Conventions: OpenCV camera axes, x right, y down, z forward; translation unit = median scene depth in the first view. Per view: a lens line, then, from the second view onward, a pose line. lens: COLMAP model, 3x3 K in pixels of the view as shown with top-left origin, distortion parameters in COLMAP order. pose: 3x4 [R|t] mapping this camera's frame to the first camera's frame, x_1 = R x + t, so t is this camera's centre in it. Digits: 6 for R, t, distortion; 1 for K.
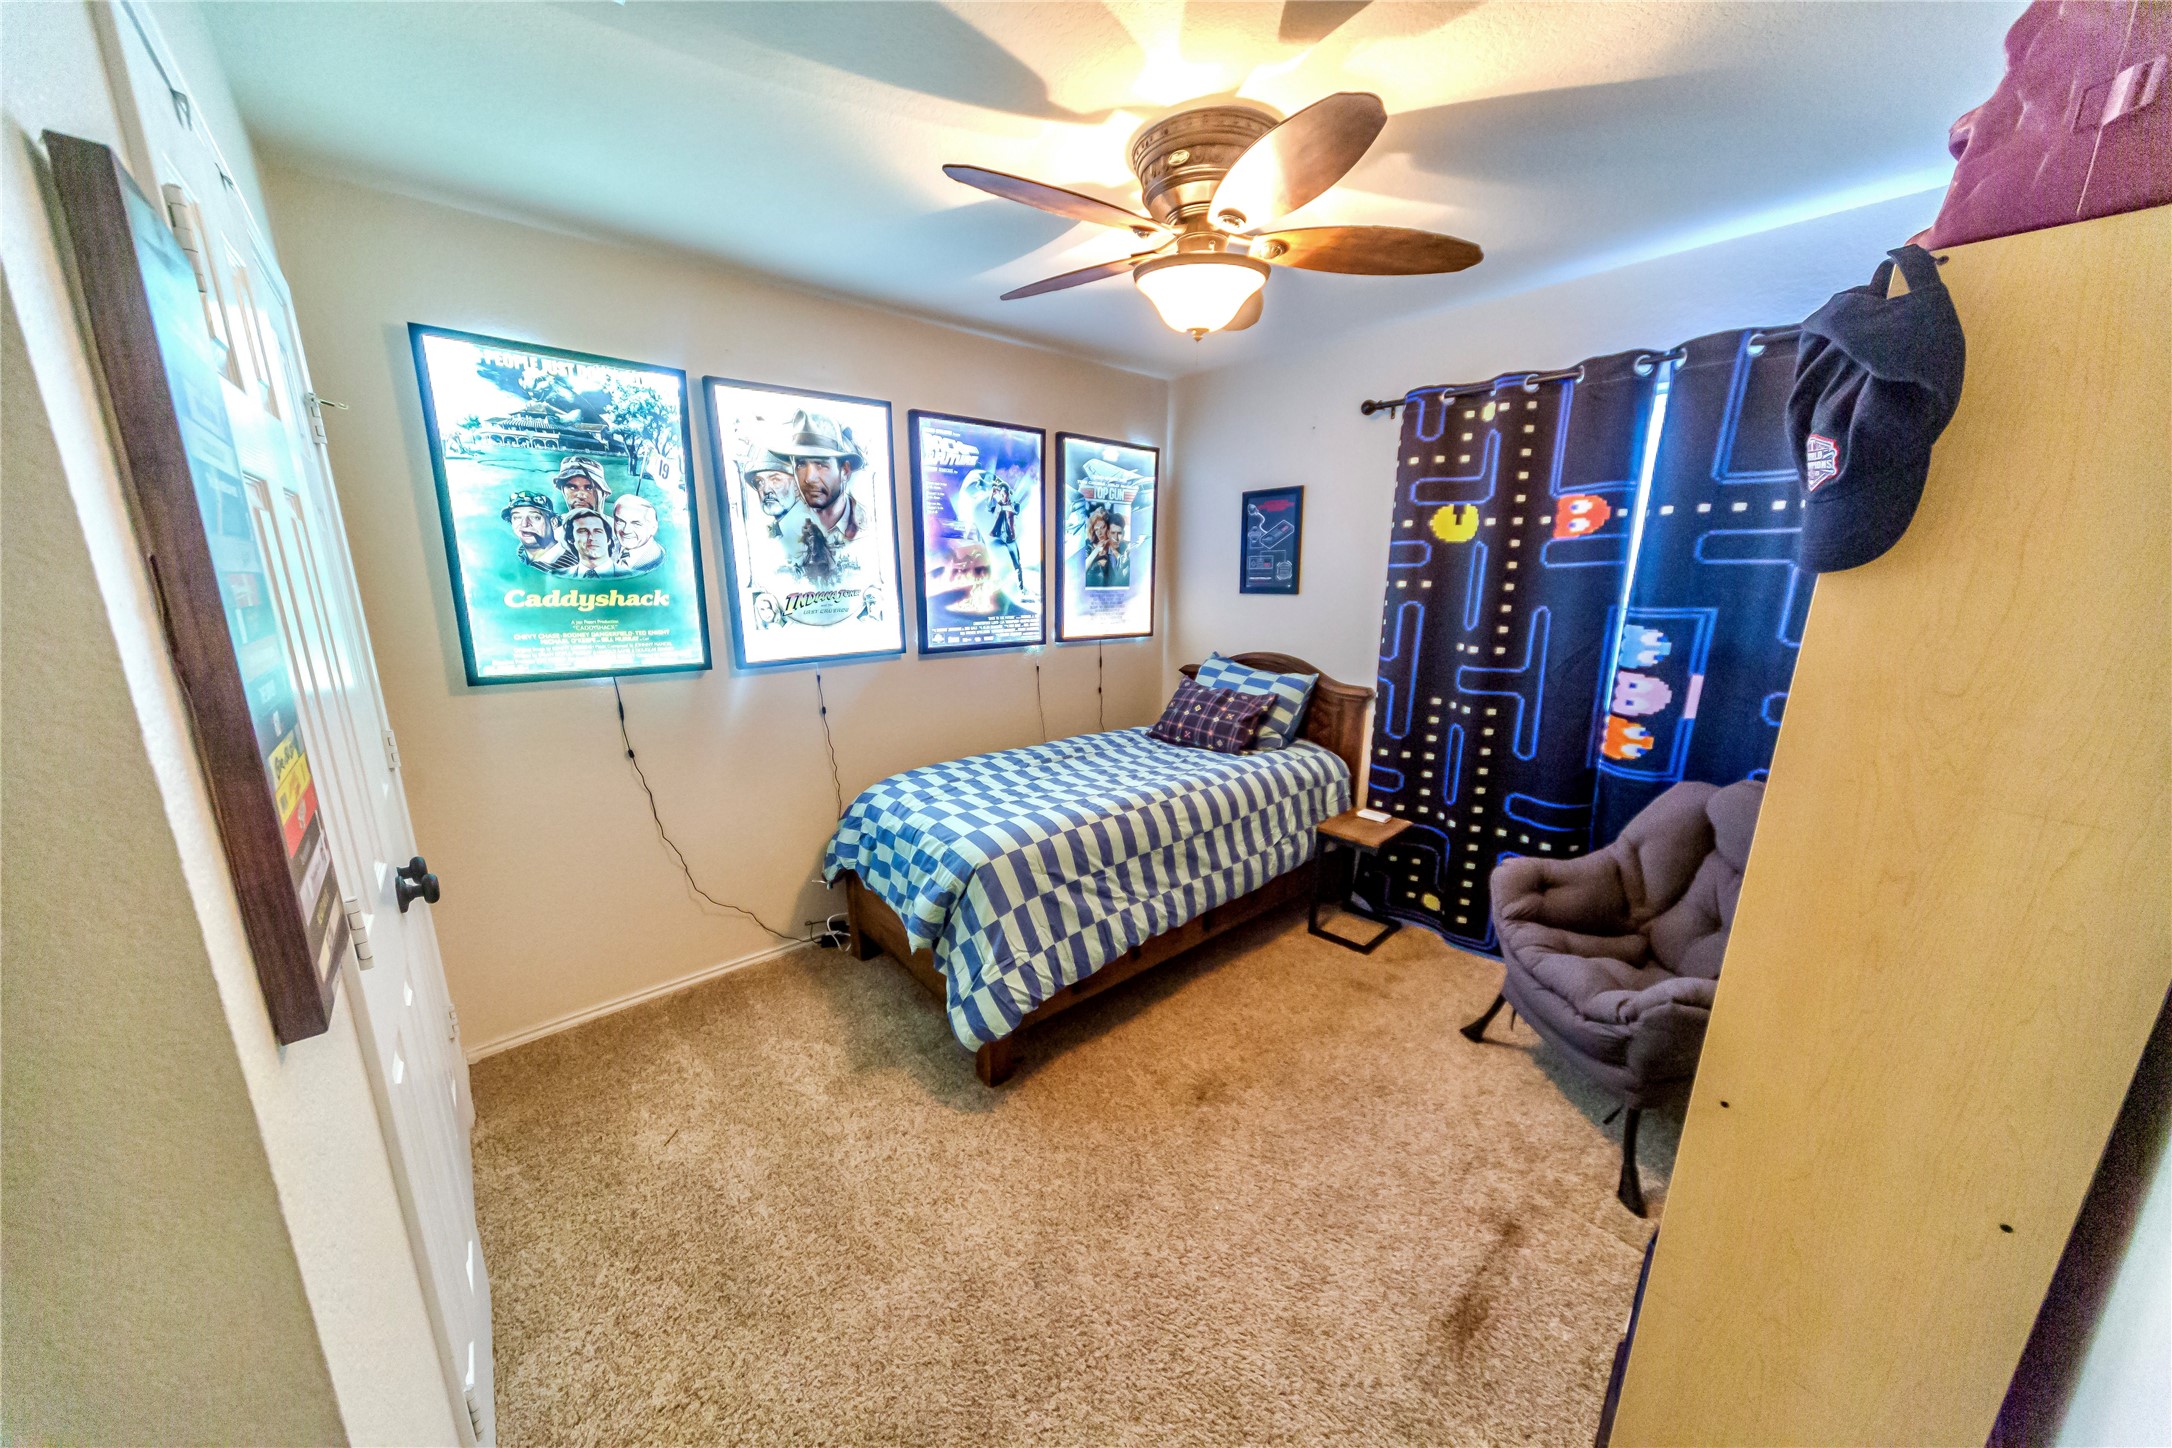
lens RADIAL K [[734.1, 0, 1078.1], [0, 734.1, 729.7], [0, 0, 1]] dist [0.002177, -0.000050]
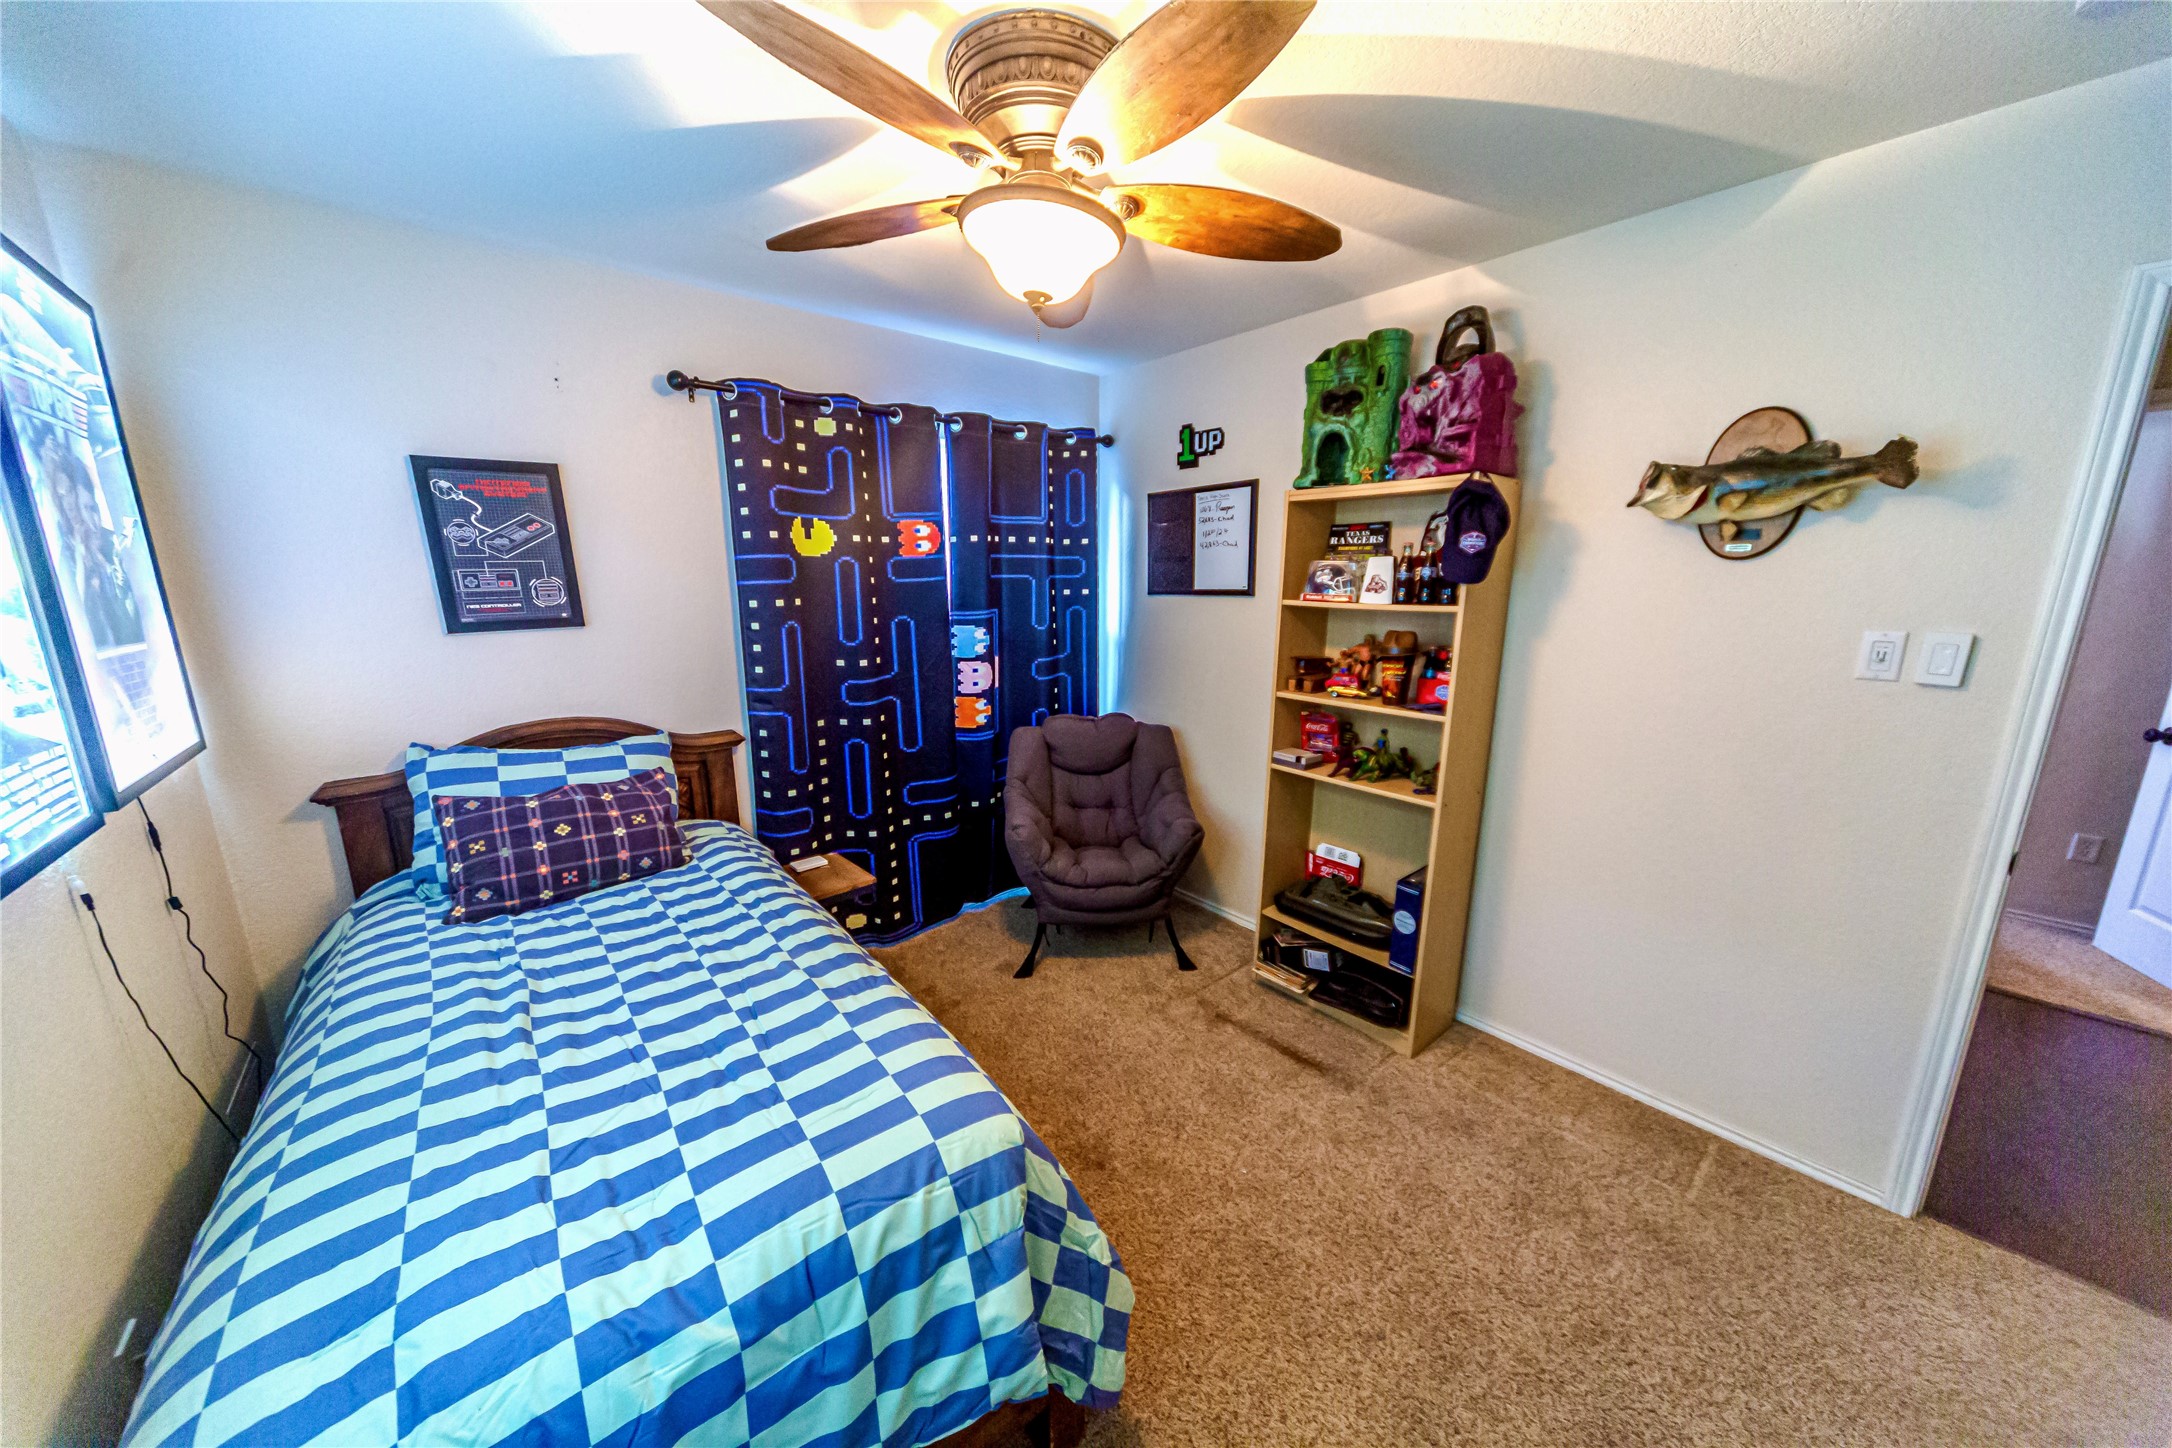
lens RADIAL K [[734.1, 0, 1081.8], [0, 734.1, 732.4], [0, 0, 1]] dist [0.002177, -0.000050]
pose [[-0.002592, -0.215428, 0.976516, -0.459284], [0.222599, 0.951894, 0.210587, -0.157585], [-0.974907, 0.217917, 0.045487, 0.650653]]
